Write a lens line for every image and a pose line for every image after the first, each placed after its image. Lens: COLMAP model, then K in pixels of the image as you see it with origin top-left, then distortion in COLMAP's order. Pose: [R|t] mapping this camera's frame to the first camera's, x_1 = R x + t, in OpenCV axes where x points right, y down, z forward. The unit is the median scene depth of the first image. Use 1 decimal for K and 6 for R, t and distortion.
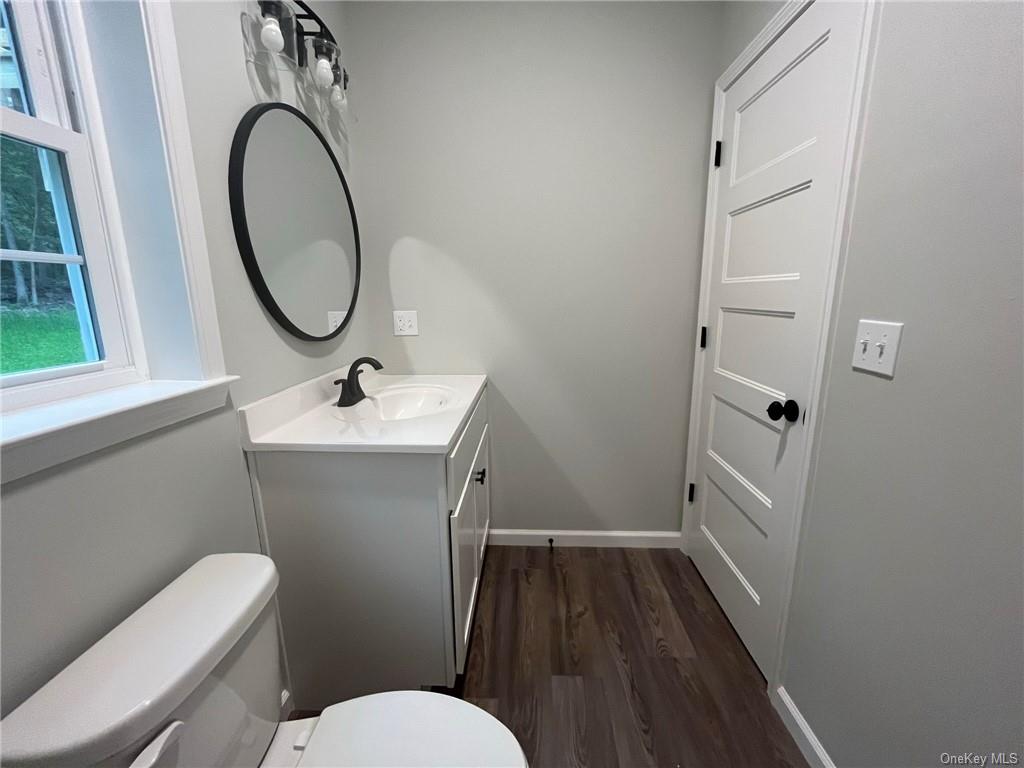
lens RADIAL K [[421.4, 0, 509.8], [0, 421.4, 384.7], [0, 0, 1]] dist [-0.001784, -0.000375]
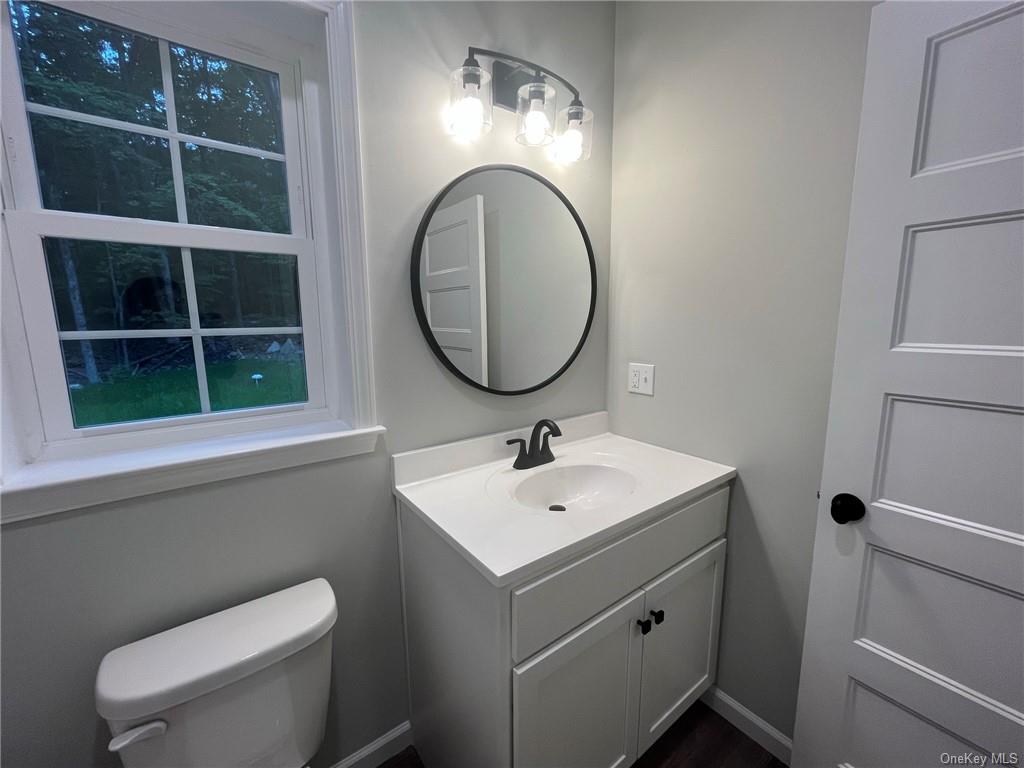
lens RADIAL K [[421.4, 0, 509.8], [0, 421.4, 384.7], [0, 0, 1]] dist [-0.001784, -0.000375]
pose [[0.643031, 0.107418, -0.758269, 0.369428], [-0.159092, 0.987251, 0.004942, -0.177812], [0.749133, 0.117457, 0.651923, 0.482164]]
